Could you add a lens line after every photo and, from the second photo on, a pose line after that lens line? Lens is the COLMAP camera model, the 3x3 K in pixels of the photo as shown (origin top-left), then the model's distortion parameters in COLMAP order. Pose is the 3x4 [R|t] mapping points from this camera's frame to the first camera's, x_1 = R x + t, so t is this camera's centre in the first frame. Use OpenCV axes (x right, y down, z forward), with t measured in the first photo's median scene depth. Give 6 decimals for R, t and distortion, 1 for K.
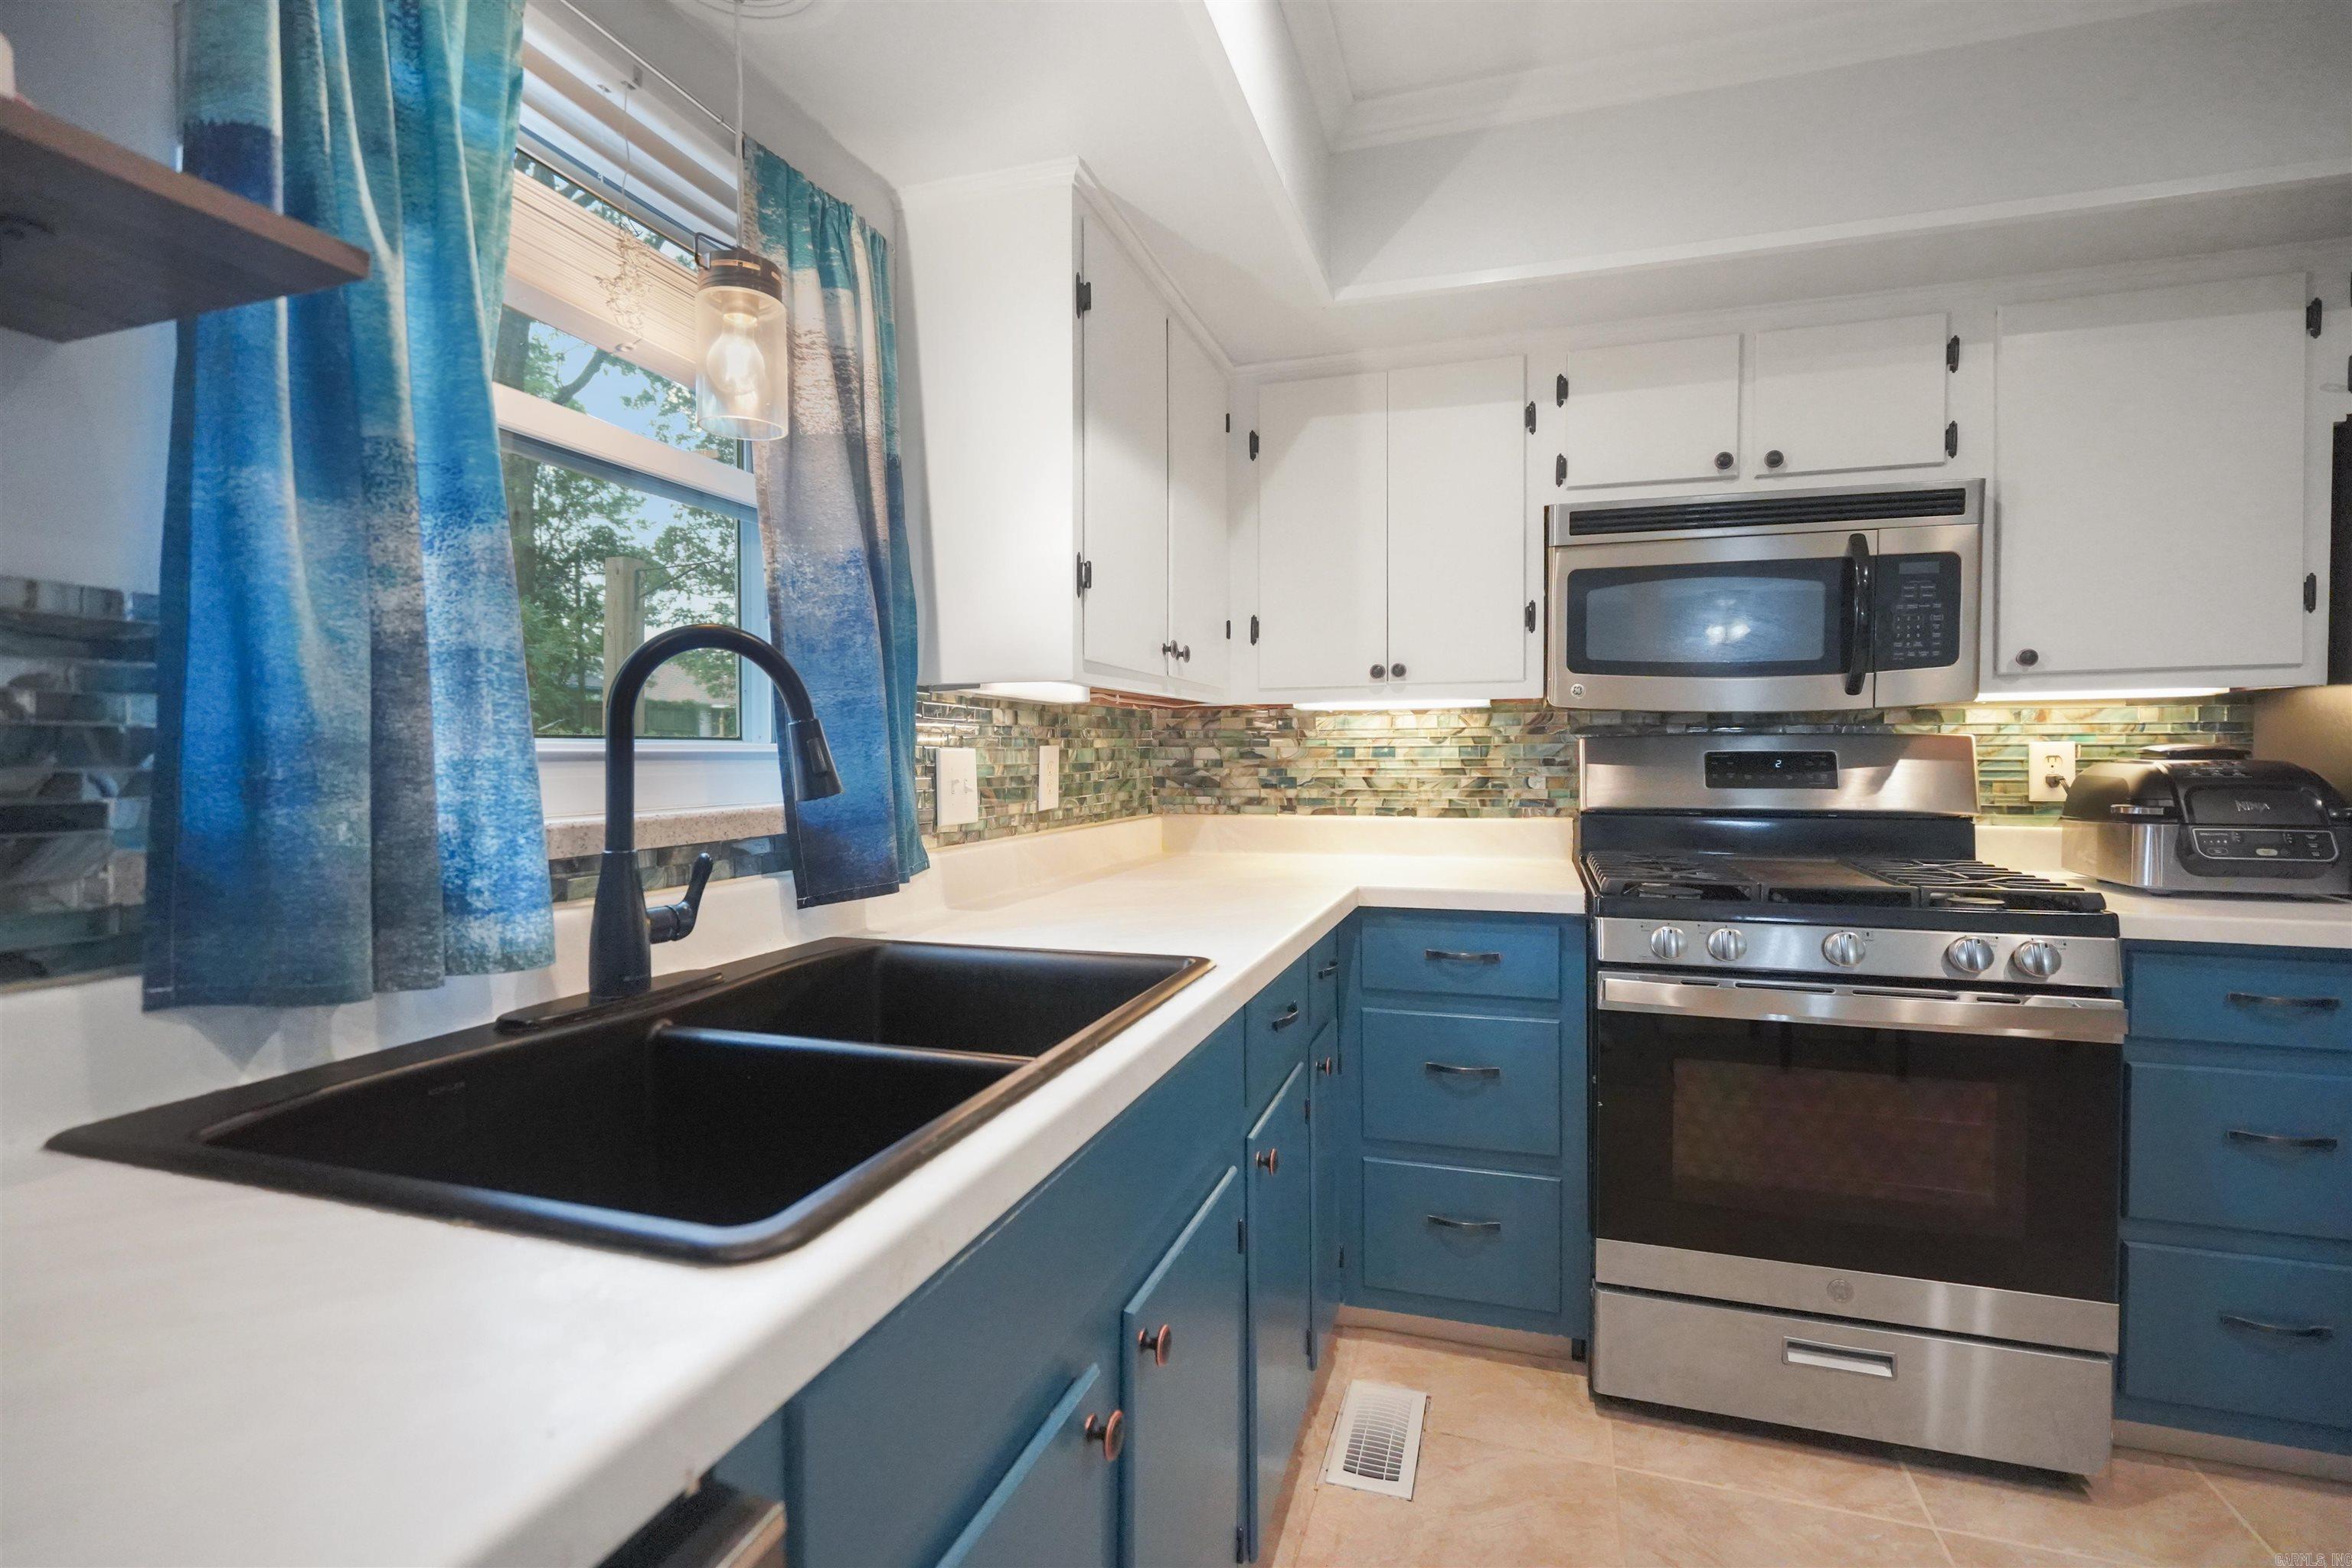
lens RADIAL K [[1081.6, 0, 1172.9], [0, 1081.6, 780.4], [0, 0, 1]] dist [-0.013155, 0.004185]
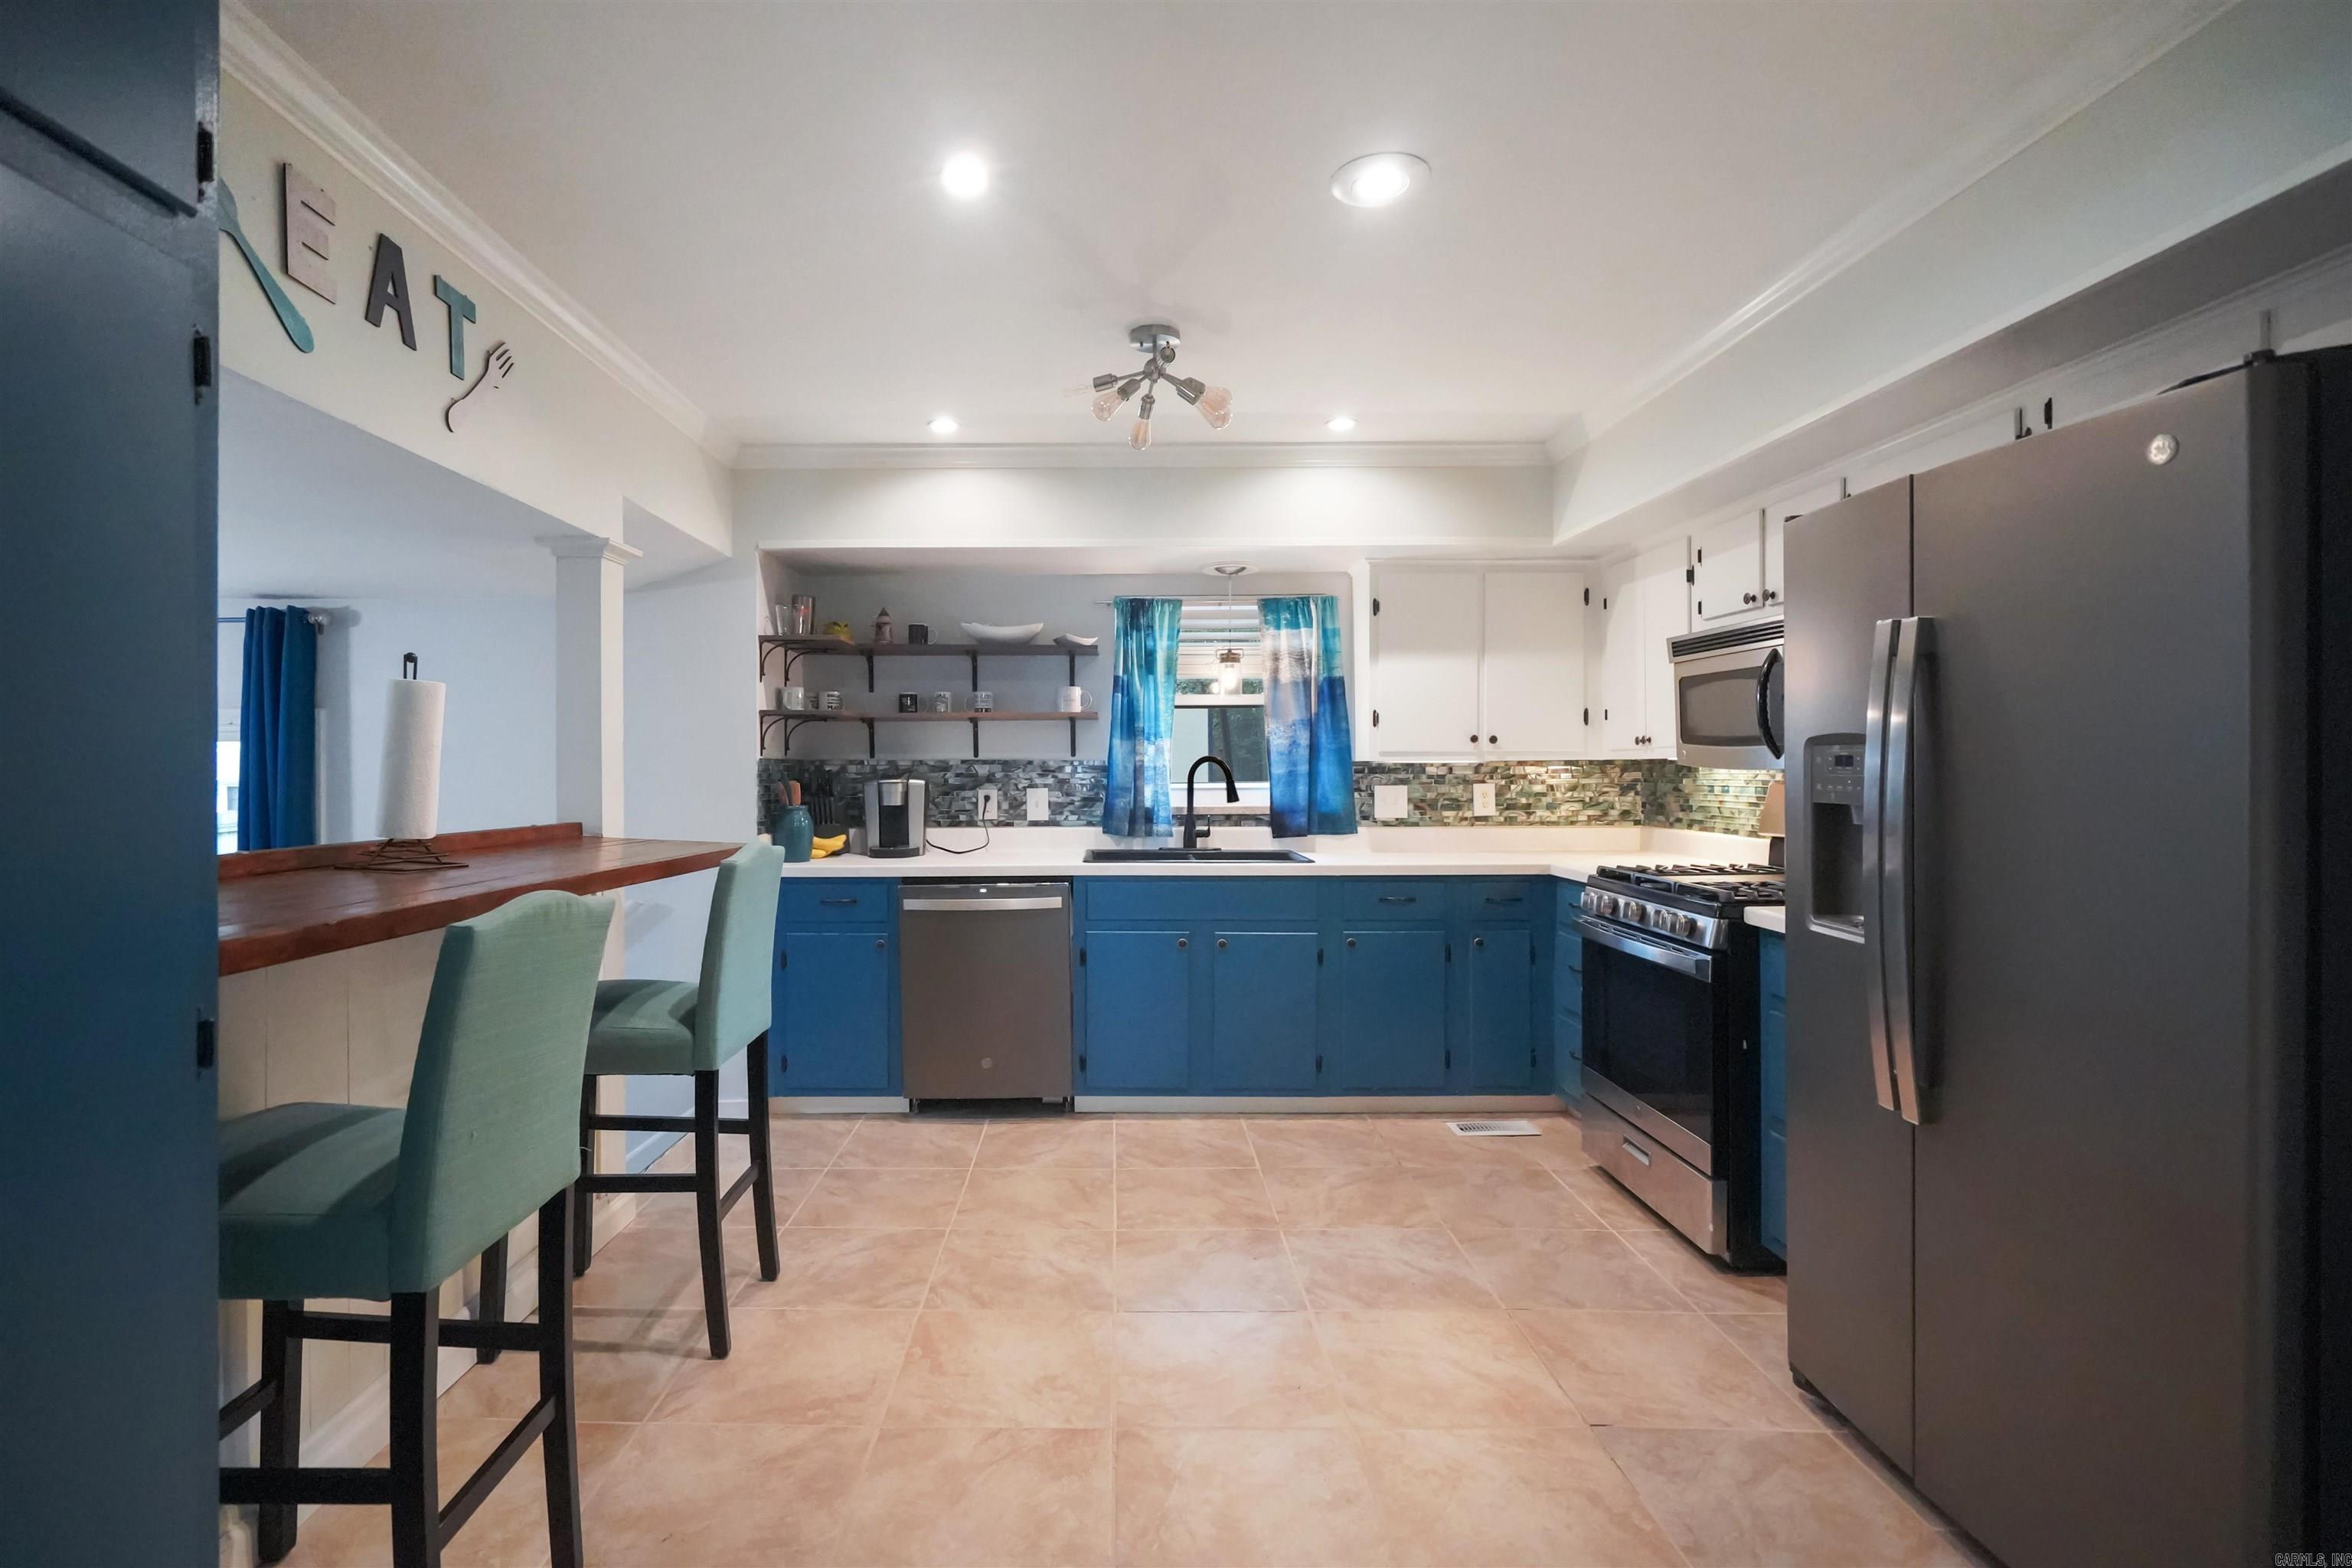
lens RADIAL K [[1081.6, 0, 1095.4], [0, 1081.6, 772.4], [0, 0, 1]] dist [-0.013155, 0.004185]
pose [[0.308396, 0.007582, -0.951228, 1.997283], [-0.019144, 0.999815, 0.001763, -0.054552], [0.951065, 0.017667, 0.308484, -0.368530]]
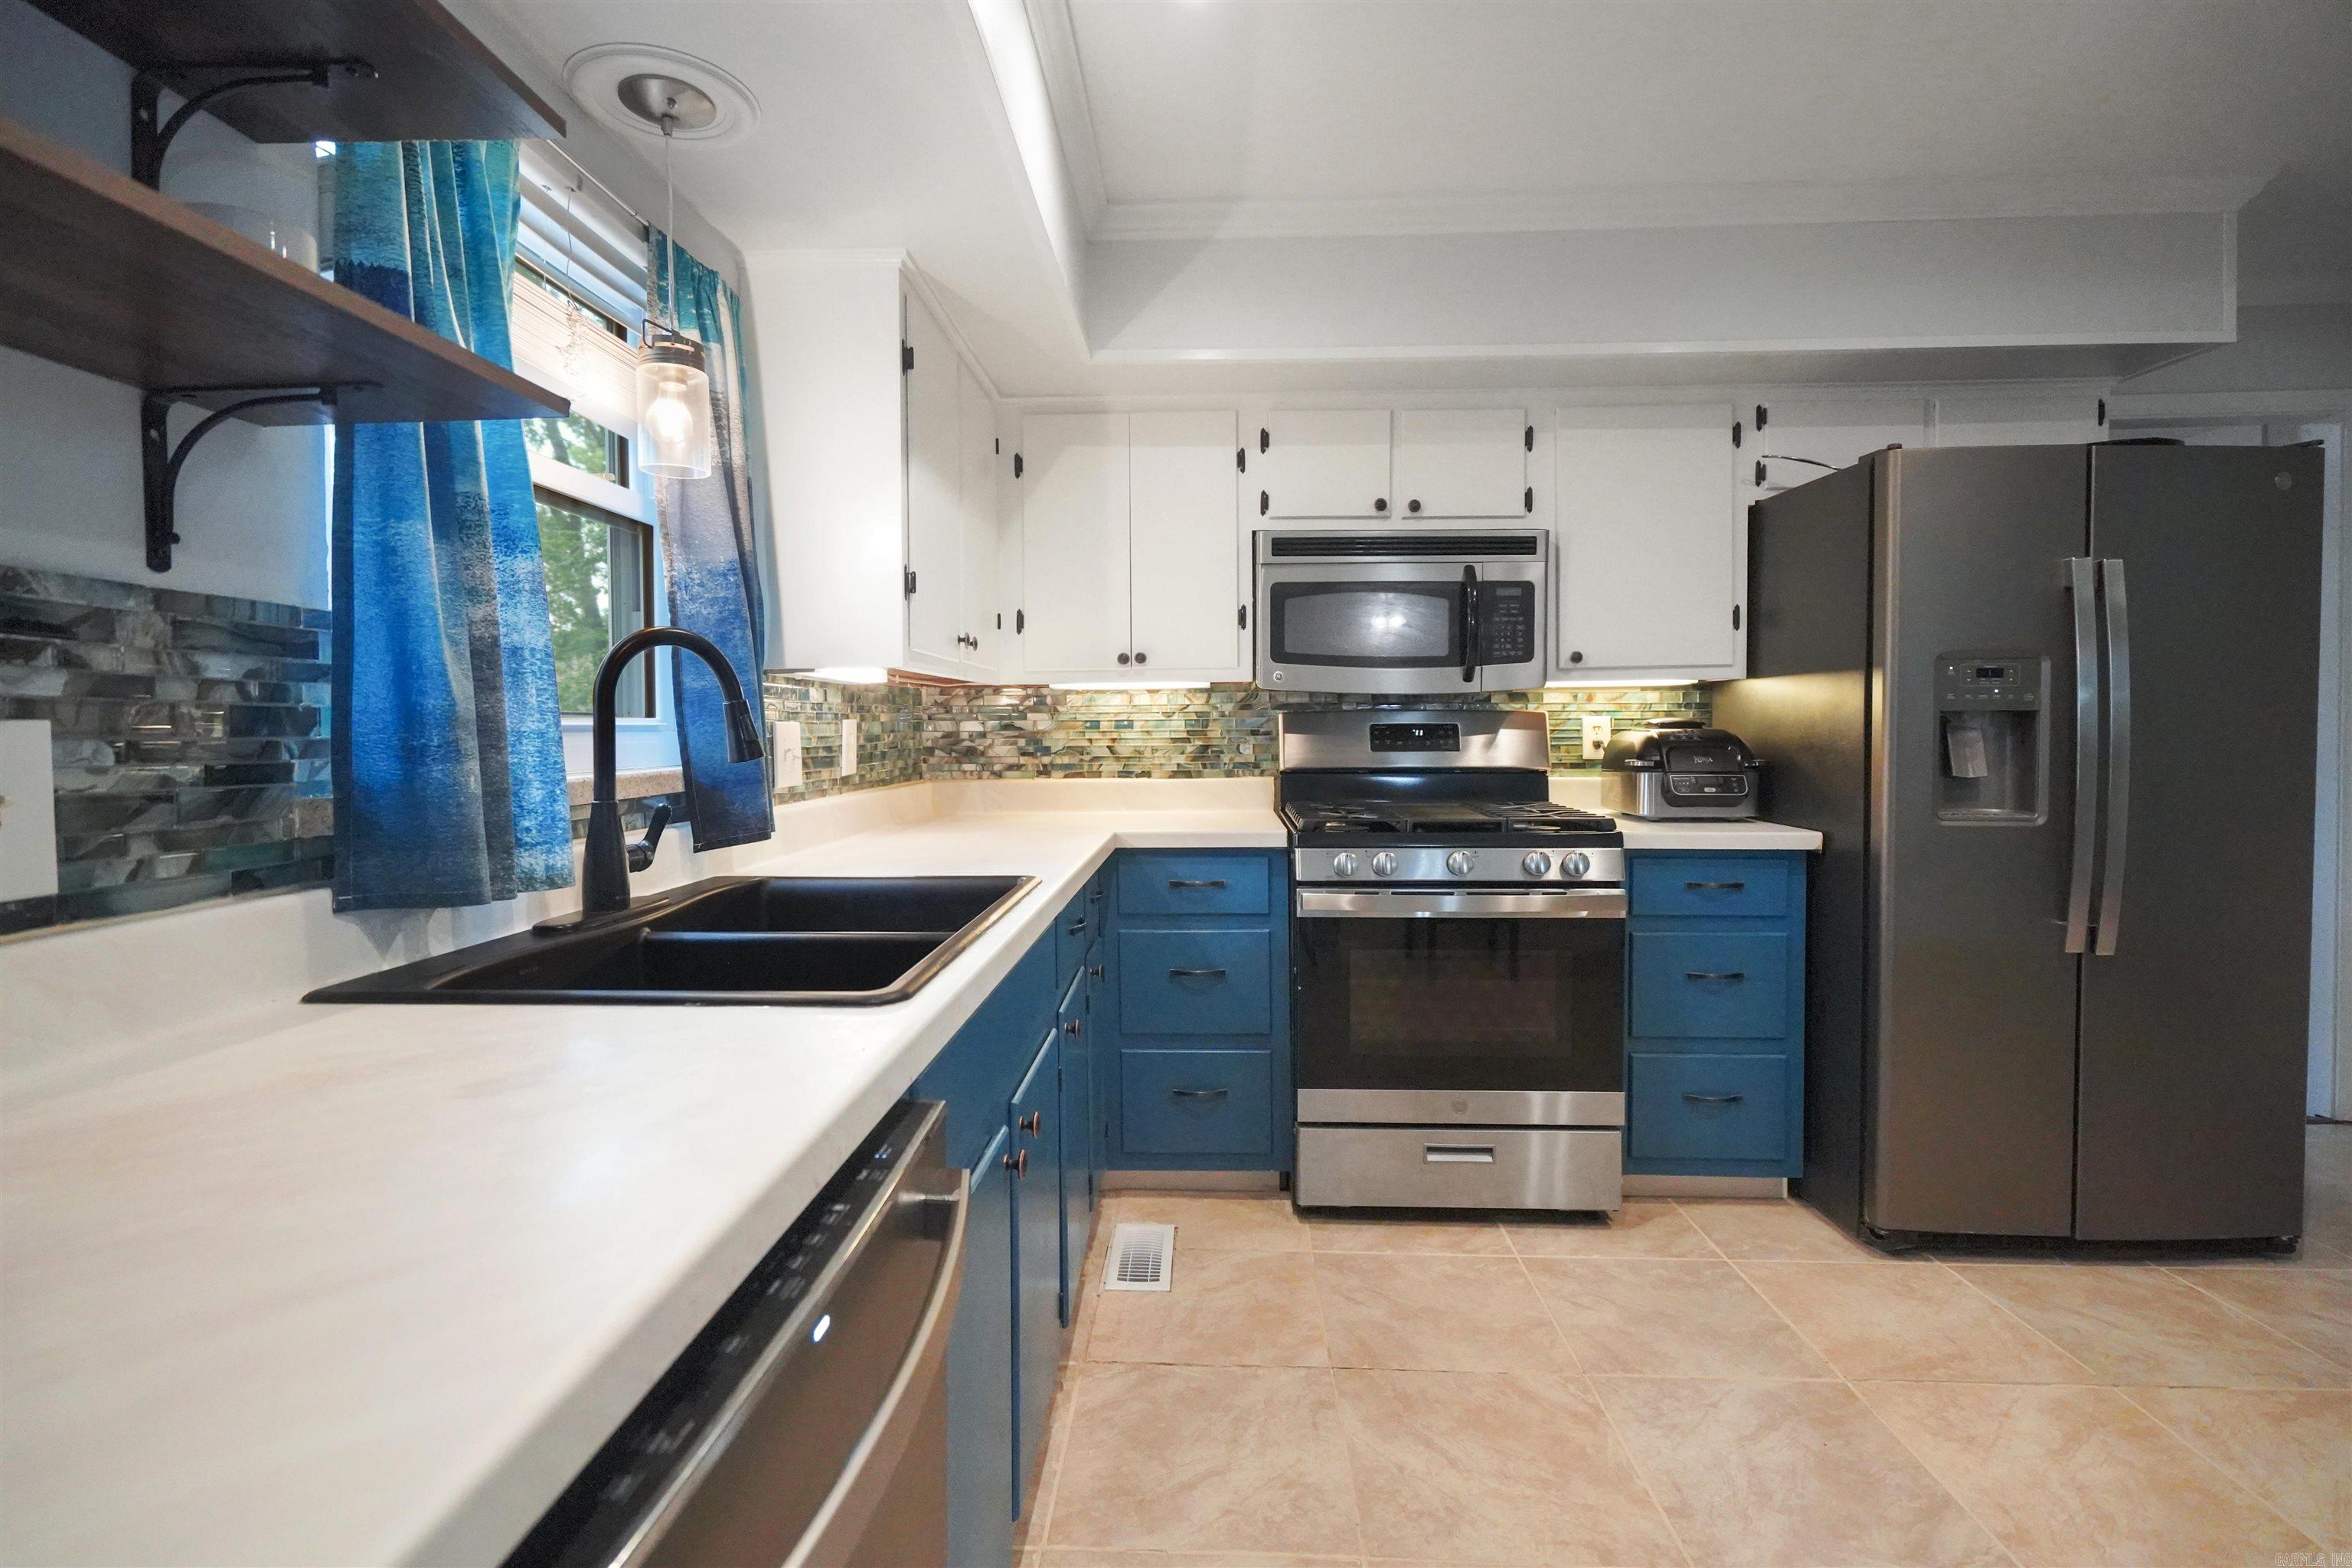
lens RADIAL K [[1081.6, 0, 1163.9], [0, 1081.6, 754.8], [0, 0, 1]] dist [-0.013155, 0.004185]
pose [[0.964159, -0.009230, 0.265164, -0.125770], [0.008968, 0.999957, 0.002200, 0.007545], [-0.265173, 0.000257, 0.964201, -0.264172]]
